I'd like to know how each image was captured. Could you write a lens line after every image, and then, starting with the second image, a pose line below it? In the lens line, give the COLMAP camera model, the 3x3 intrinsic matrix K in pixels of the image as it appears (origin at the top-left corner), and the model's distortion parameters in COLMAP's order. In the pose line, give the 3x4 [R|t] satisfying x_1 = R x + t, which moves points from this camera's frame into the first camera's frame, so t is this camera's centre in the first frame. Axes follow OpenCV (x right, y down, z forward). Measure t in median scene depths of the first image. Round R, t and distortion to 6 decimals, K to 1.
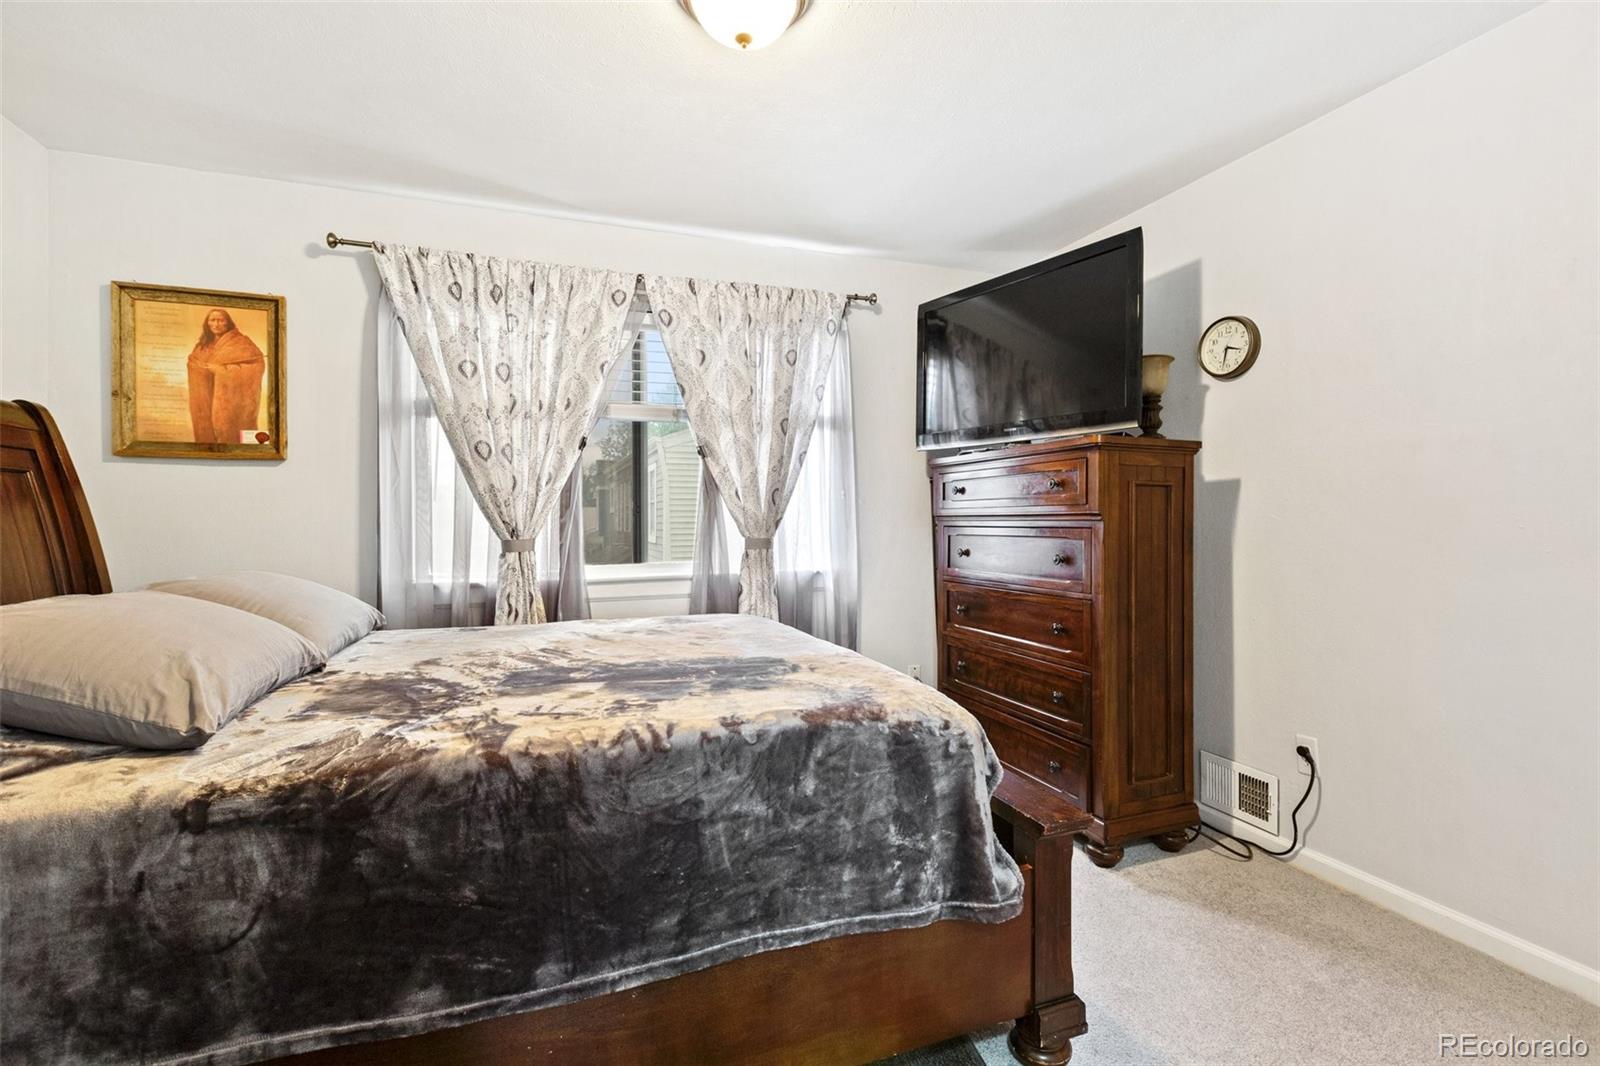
lens RADIAL K [[730.0, 0, 803.9], [0, 730.0, 525.8], [0, 0, 1]] dist [0.001590, 0.000168]
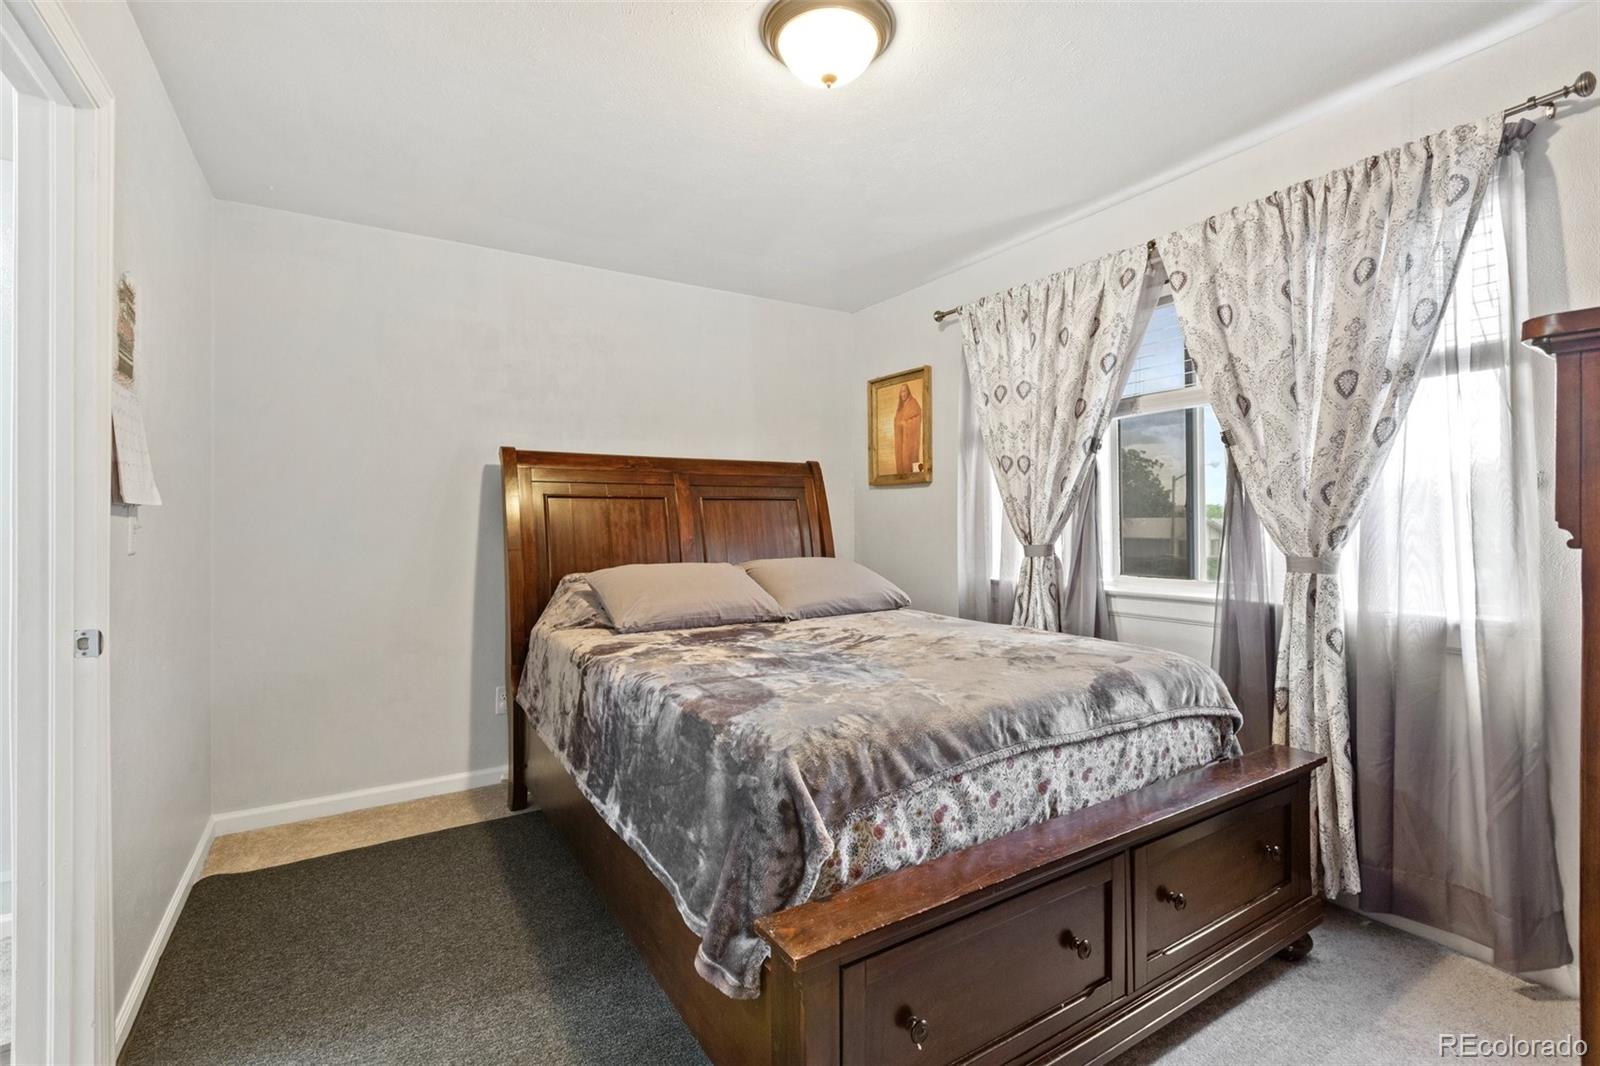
lens RADIAL K [[730.0, 0, 803.9], [0, 730.0, 525.8], [0, 0, 1]] dist [0.001590, 0.000168]
pose [[0.199075, 0.012730, -0.979902, 0.614974], [0.000718, 0.999913, 0.013135, -0.024937], [0.979984, -0.003319, 0.199049, 0.490357]]
